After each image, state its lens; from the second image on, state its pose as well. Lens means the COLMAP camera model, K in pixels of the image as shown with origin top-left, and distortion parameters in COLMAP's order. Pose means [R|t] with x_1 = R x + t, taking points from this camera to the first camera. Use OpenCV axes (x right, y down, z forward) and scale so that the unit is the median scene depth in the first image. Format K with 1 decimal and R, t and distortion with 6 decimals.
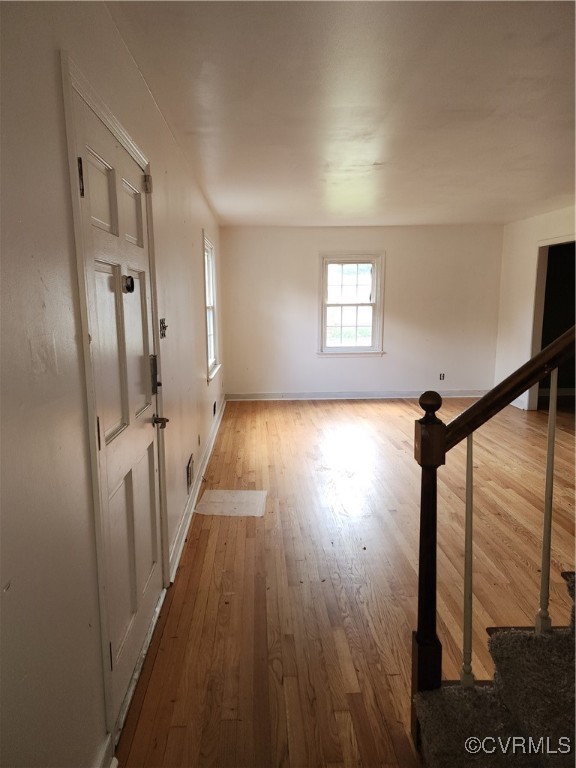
lens RADIAL K [[504.2, 0, 288.0], [0, 504.2, 384.0], [0, 0, 1]] dist [0.047726, -0.001914]
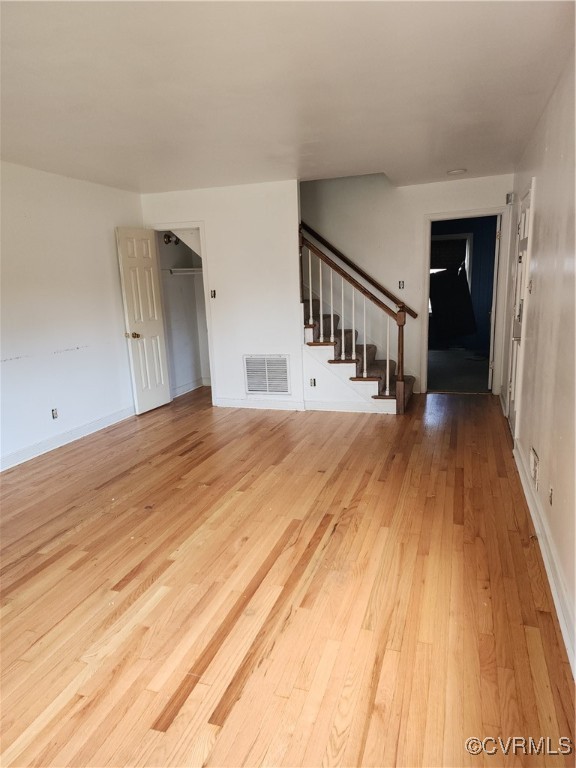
lens RADIAL K [[504.2, 0, 288.0], [0, 504.2, 384.0], [0, 0, 1]] dist [0.047726, -0.001914]
pose [[-0.922806, -0.035289, 0.383646, -0.116274], [0.103069, 0.936887, 0.334096, -0.255935], [-0.371222, 0.347847, -0.860928, 1.611955]]
